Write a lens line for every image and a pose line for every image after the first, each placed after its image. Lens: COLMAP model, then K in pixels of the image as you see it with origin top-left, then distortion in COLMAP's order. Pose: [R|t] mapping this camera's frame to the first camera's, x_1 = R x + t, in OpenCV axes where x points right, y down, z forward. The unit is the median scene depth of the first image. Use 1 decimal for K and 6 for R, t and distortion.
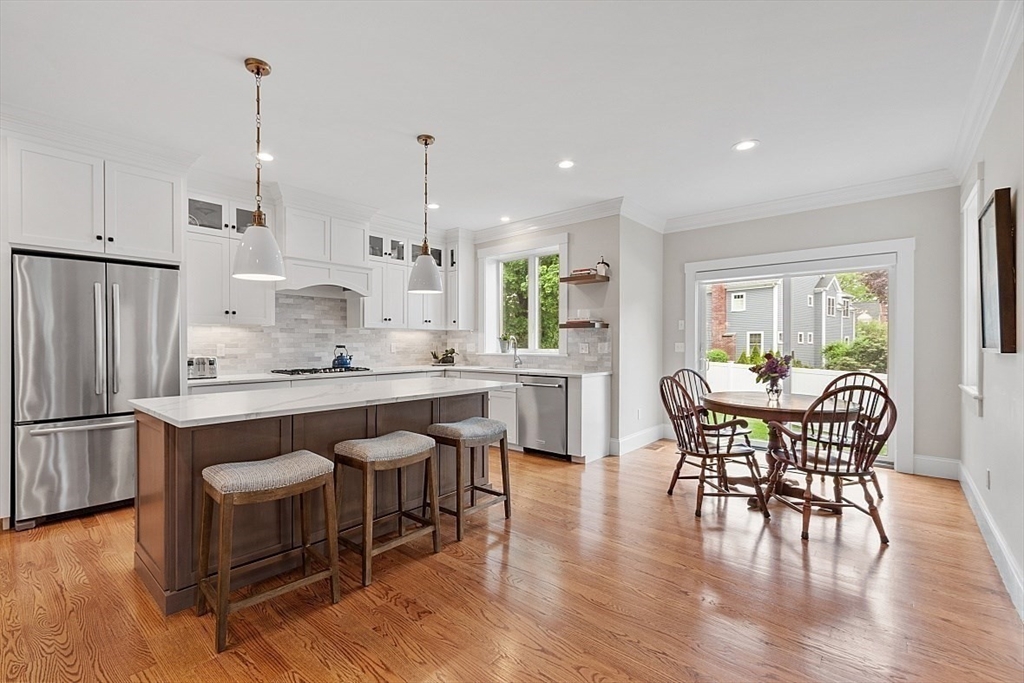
lens RADIAL K [[449.1, 0, 509.1], [0, 449.1, 343.2], [0, 0, 1]] dist [0.000918, -0.000999]
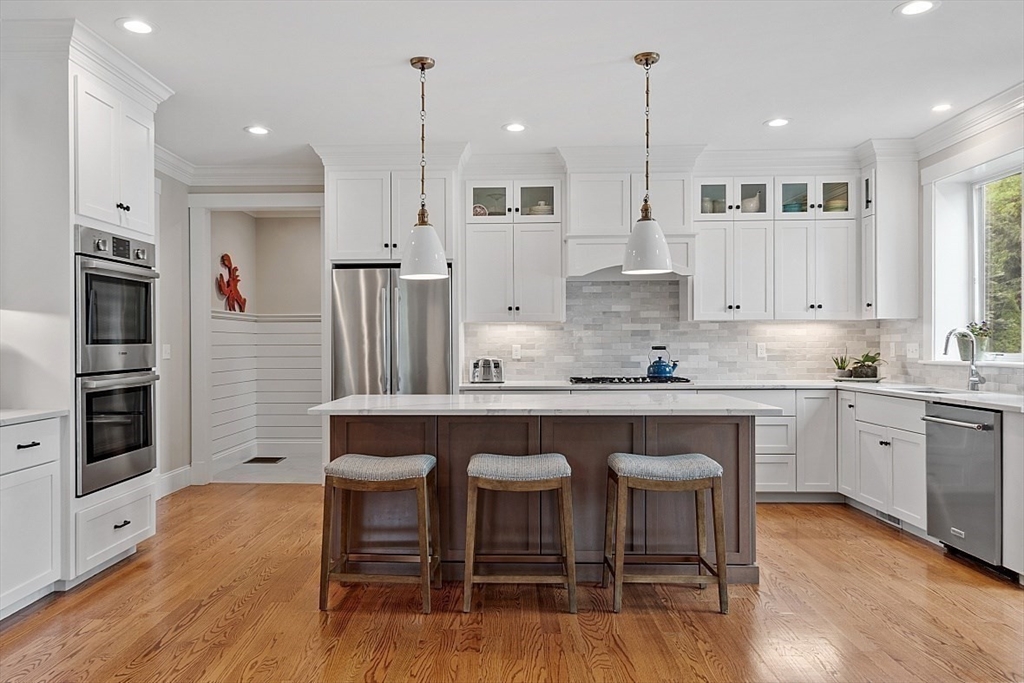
lens RADIAL K [[759.6, 0, 507.7], [0, 759.6, 342.8], [0, 0, 1]] dist [0.006670, -0.013240]
pose [[0.638961, -0.002594, -0.769234, 0.420899], [0.002987, 0.999995, -0.000891, -0.000442], [0.769233, -0.001729, 0.638966, 0.040357]]
